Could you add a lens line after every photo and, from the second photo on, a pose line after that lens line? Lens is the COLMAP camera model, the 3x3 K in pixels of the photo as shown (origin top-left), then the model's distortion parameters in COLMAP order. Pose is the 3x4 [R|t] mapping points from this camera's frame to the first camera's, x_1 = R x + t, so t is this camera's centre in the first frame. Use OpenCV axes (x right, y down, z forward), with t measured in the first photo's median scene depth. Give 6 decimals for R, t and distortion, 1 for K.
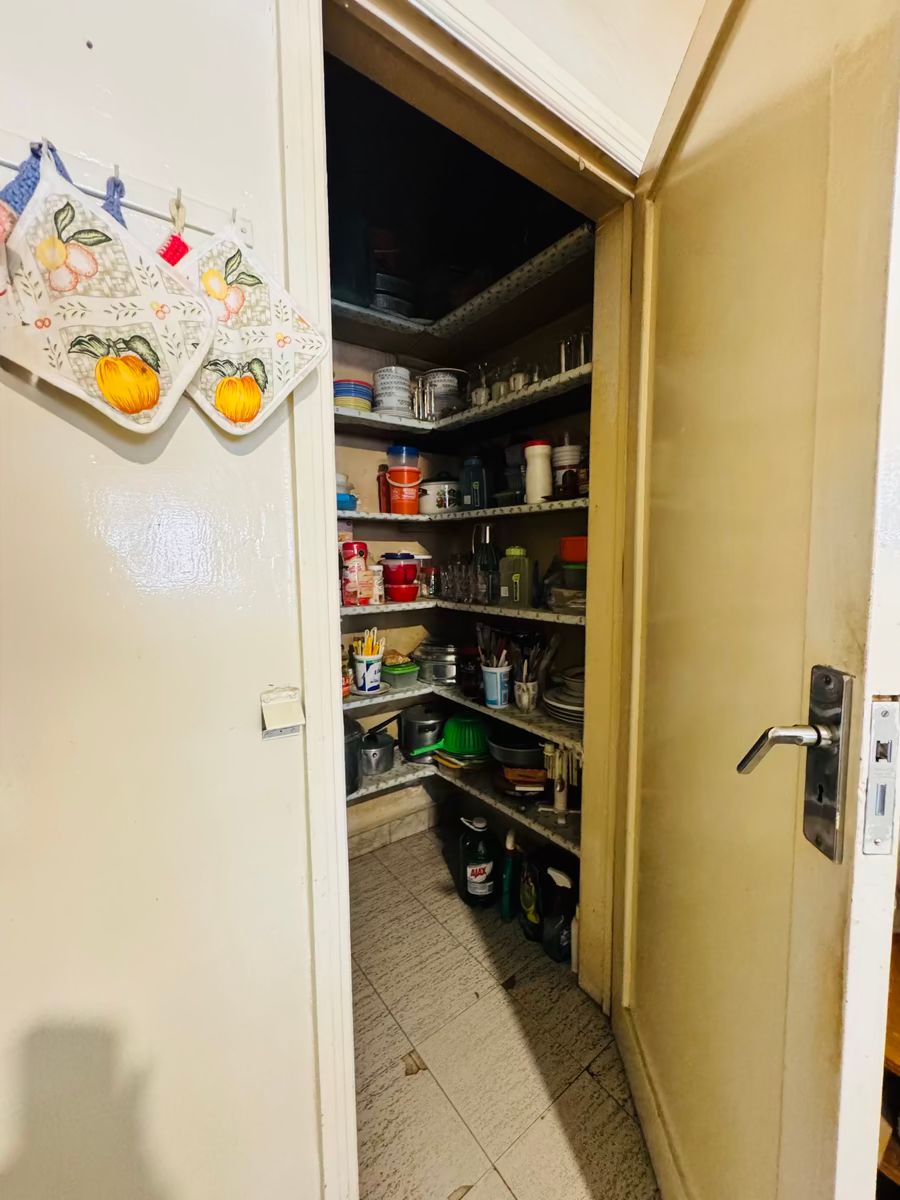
lens RADIAL K [[483.4, 0, 446.4], [0, 483.4, 598.9], [0, 0, 1]] dist [-0.000596, 0.001270]
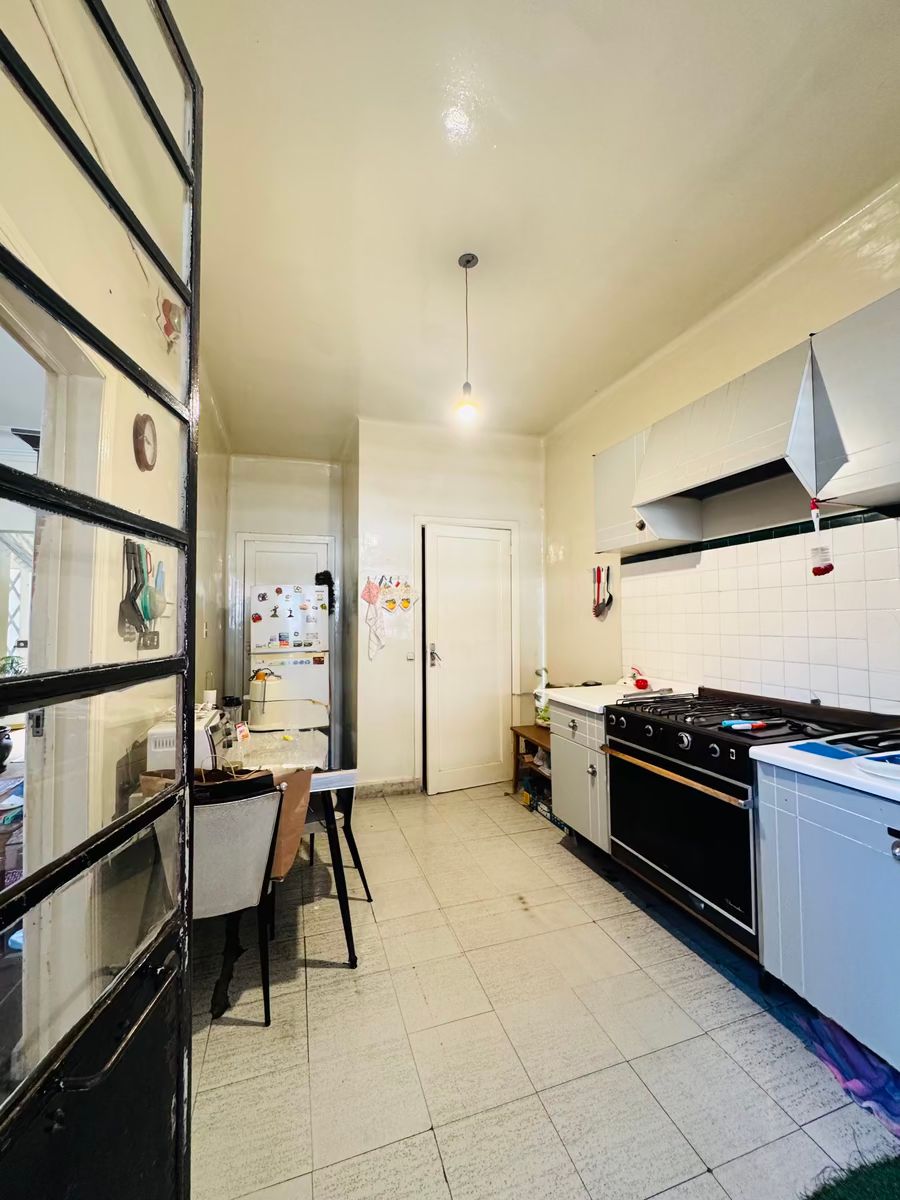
lens RADIAL K [[483.4, 0, 451.2], [0, 483.4, 599.6], [0, 0, 1]] dist [-0.000596, 0.001270]
pose [[0.945973, -0.018435, -0.323720, 2.354796], [-0.018070, 0.993833, -0.109402, 0.224105], [0.323741, 0.109341, 0.939807, -5.145219]]
